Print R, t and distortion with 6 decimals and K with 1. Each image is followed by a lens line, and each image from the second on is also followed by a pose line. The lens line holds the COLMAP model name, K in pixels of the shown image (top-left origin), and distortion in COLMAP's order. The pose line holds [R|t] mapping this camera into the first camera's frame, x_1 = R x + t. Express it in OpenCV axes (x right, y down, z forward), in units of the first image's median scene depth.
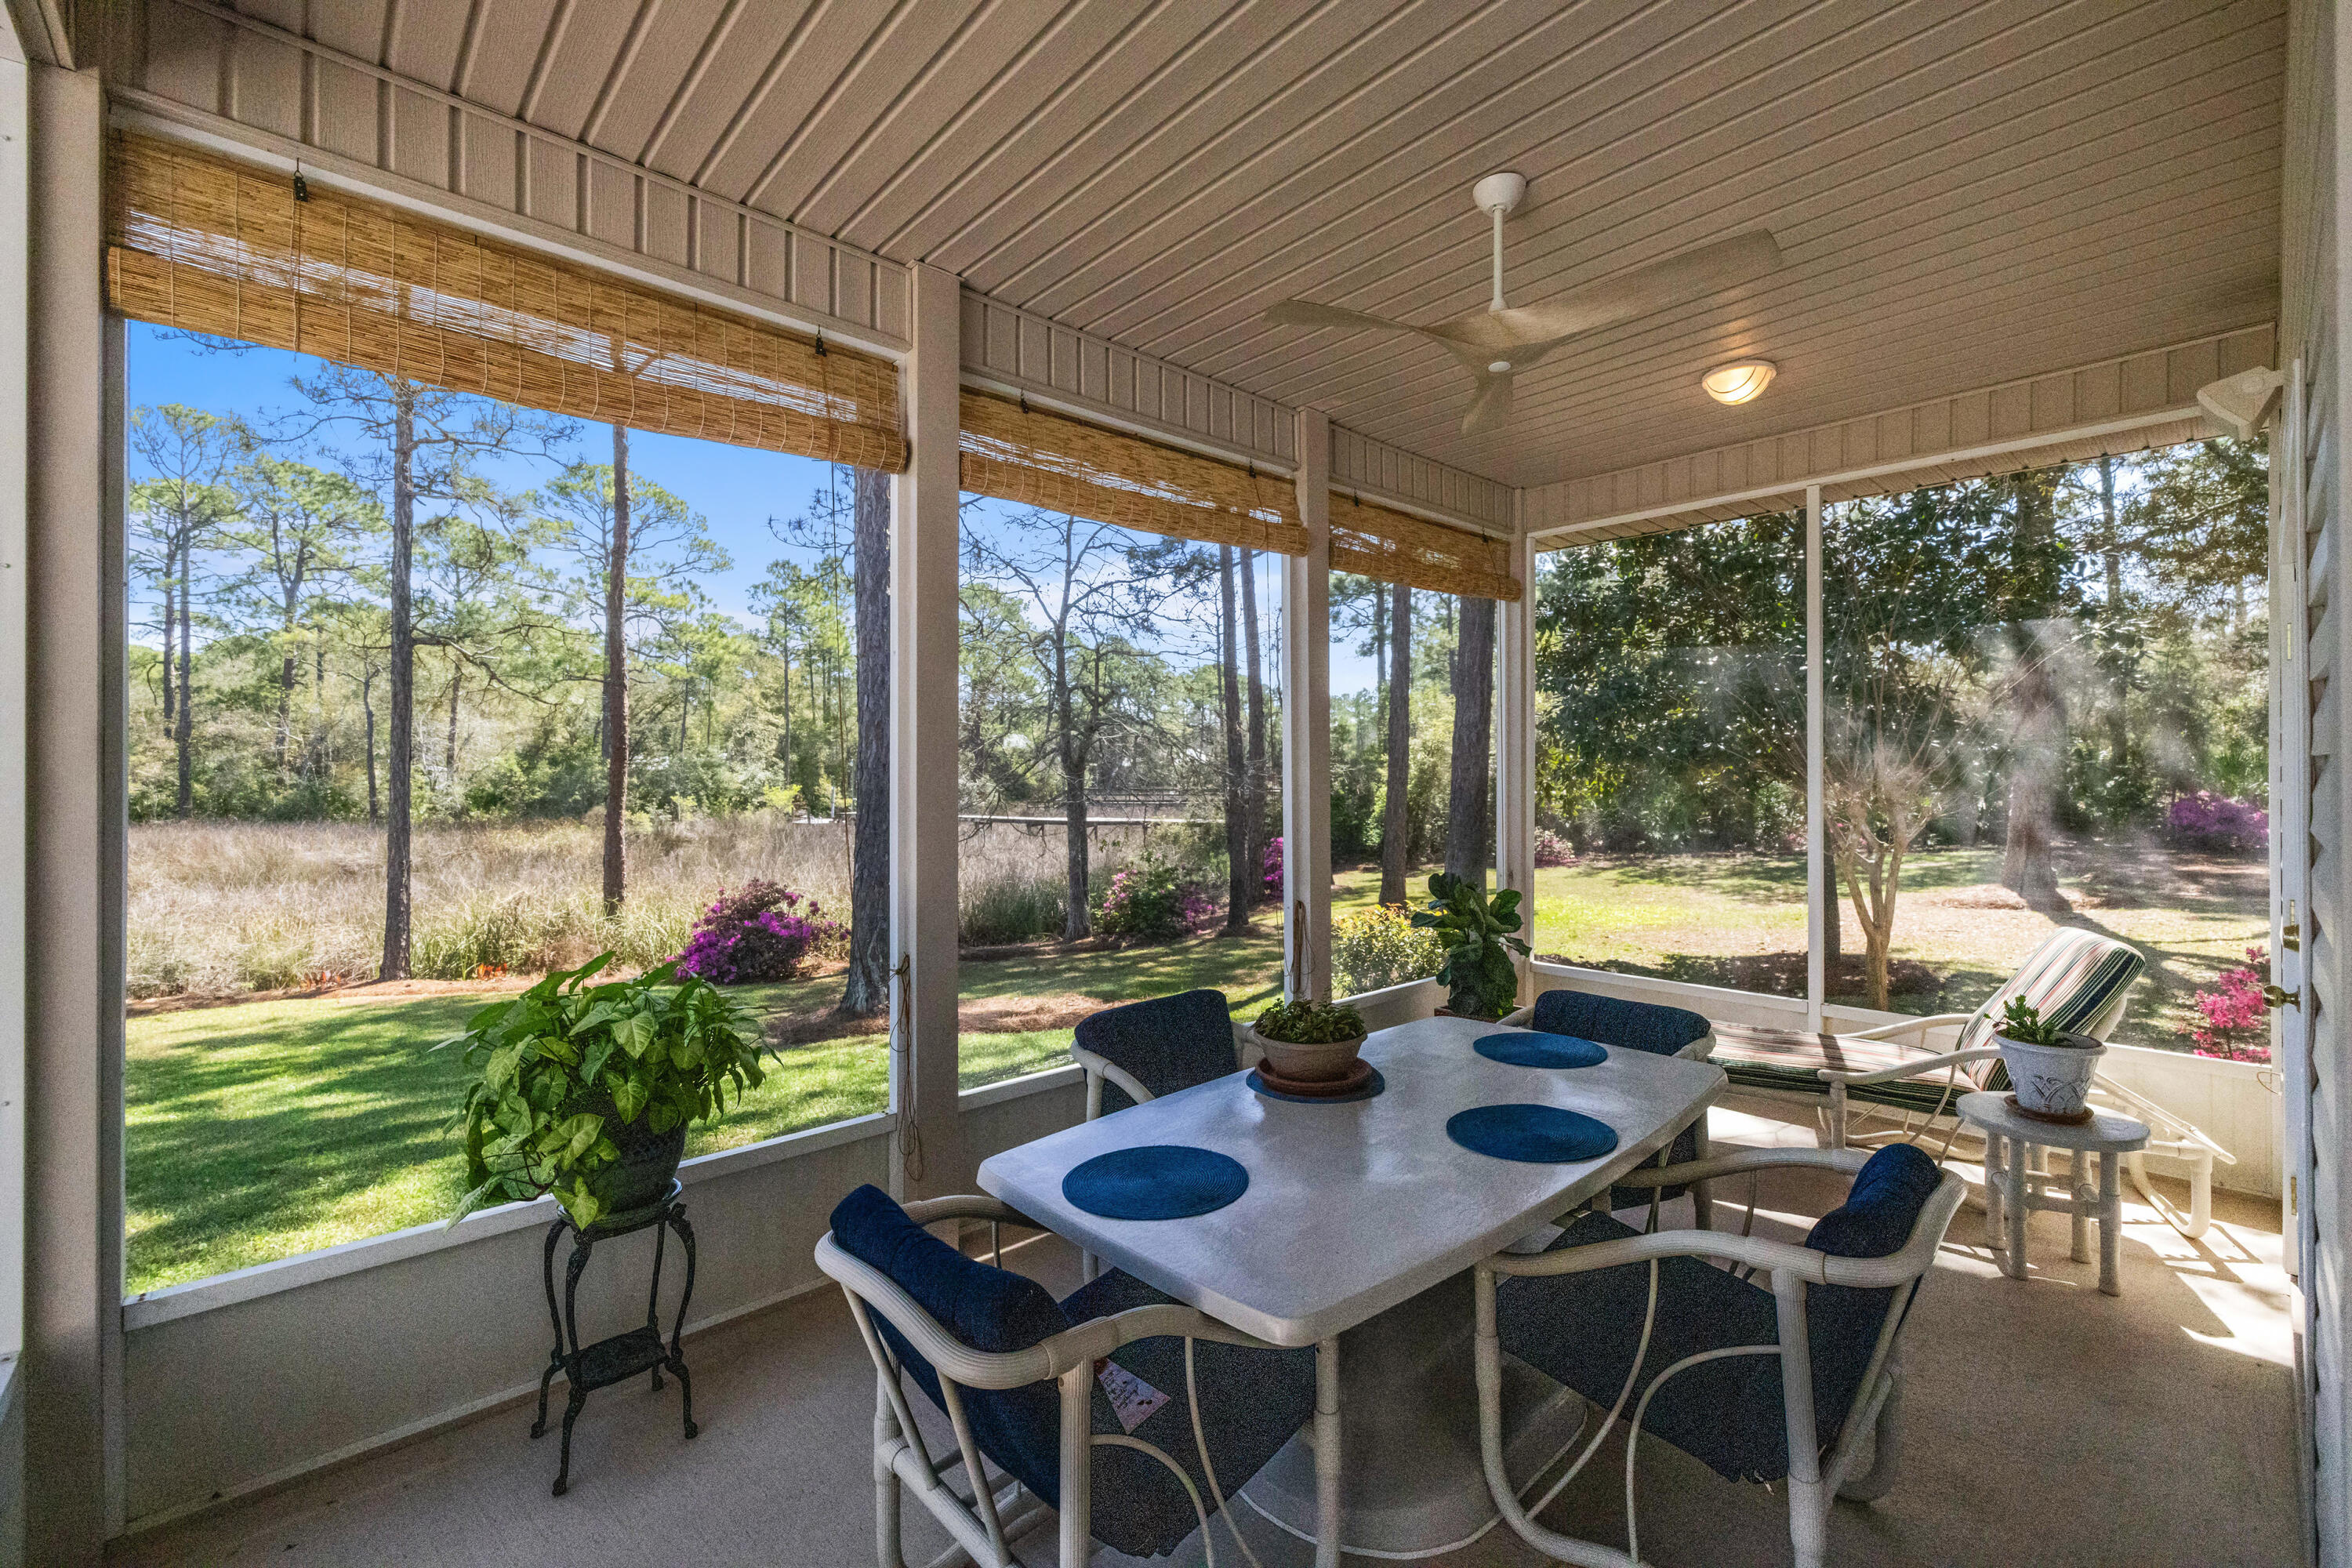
lens RADIAL K [[995.0, 0, 1181.9], [0, 995.0, 772.6], [0, 0, 1]] dist [0.000271, 0.000627]
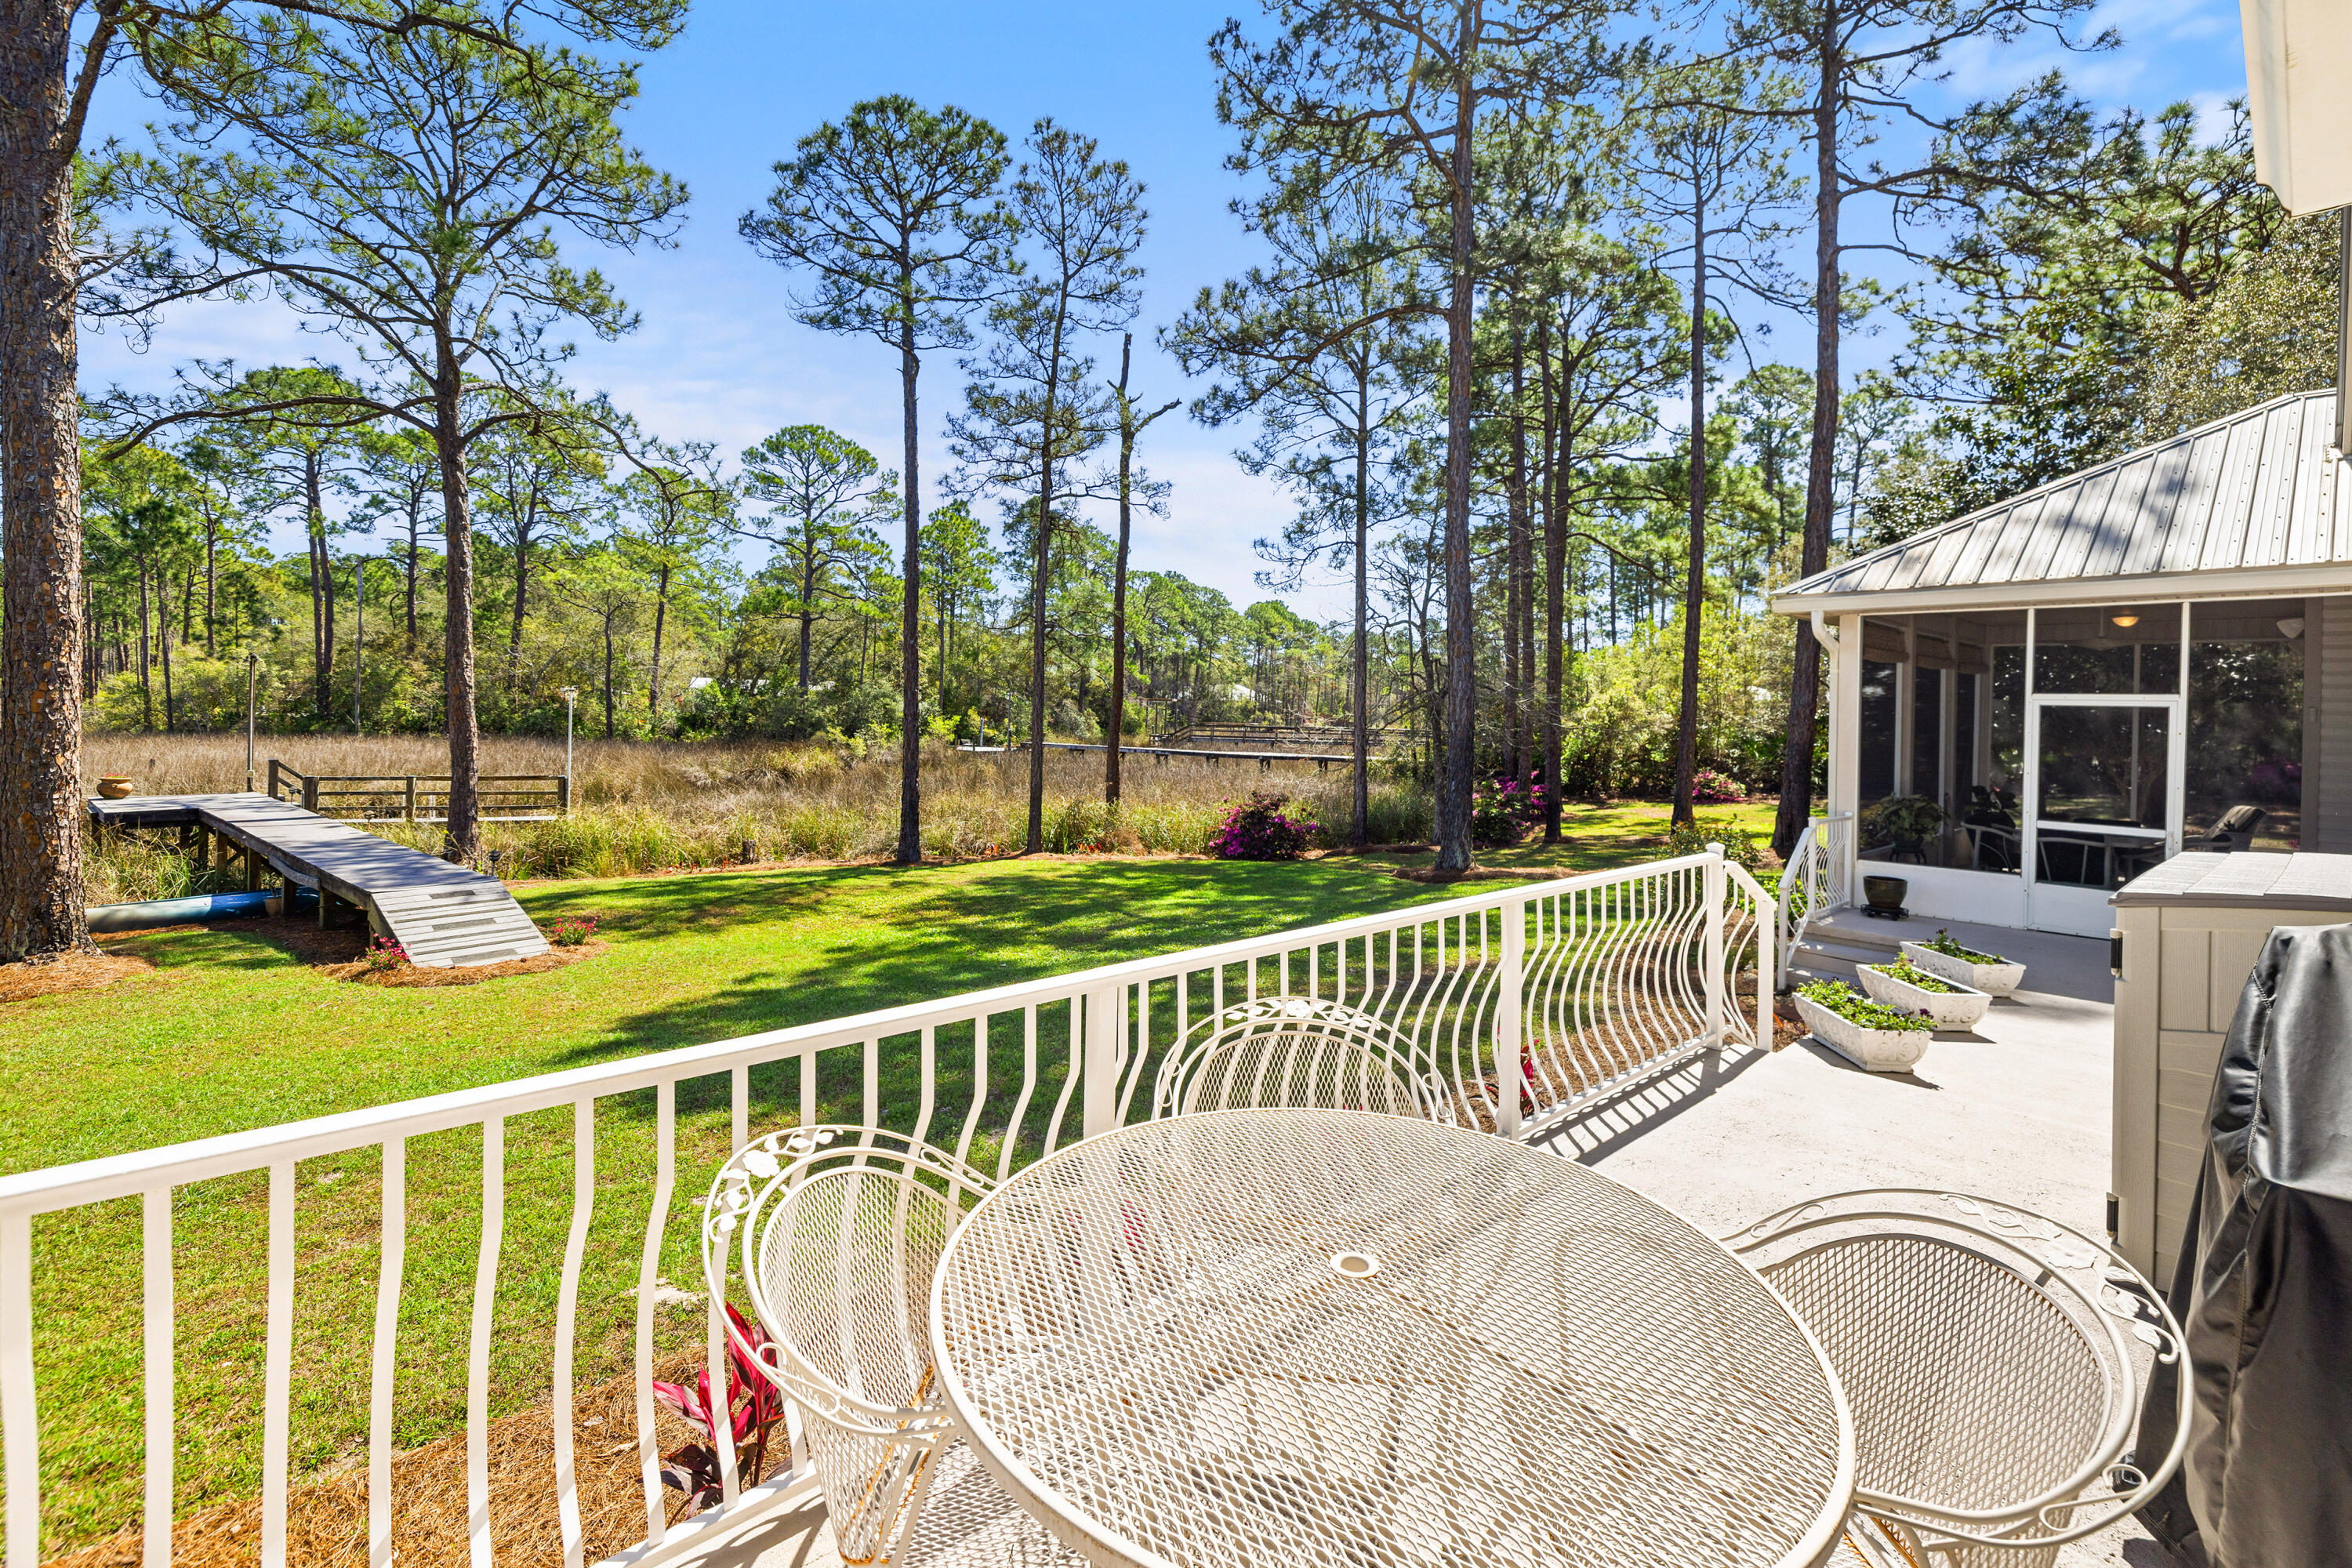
lens RADIAL K [[1022.2, 0, 1159.7], [0, 1022.2, 710.9], [0, 0, 1]] dist [-0.001961, -0.000371]
pose [[0.999453, 0.025260, -0.021334, -0.149813], [-0.025139, 0.999666, 0.005933, -0.005426], [0.021476, -0.005393, 0.999755, -0.139486]]
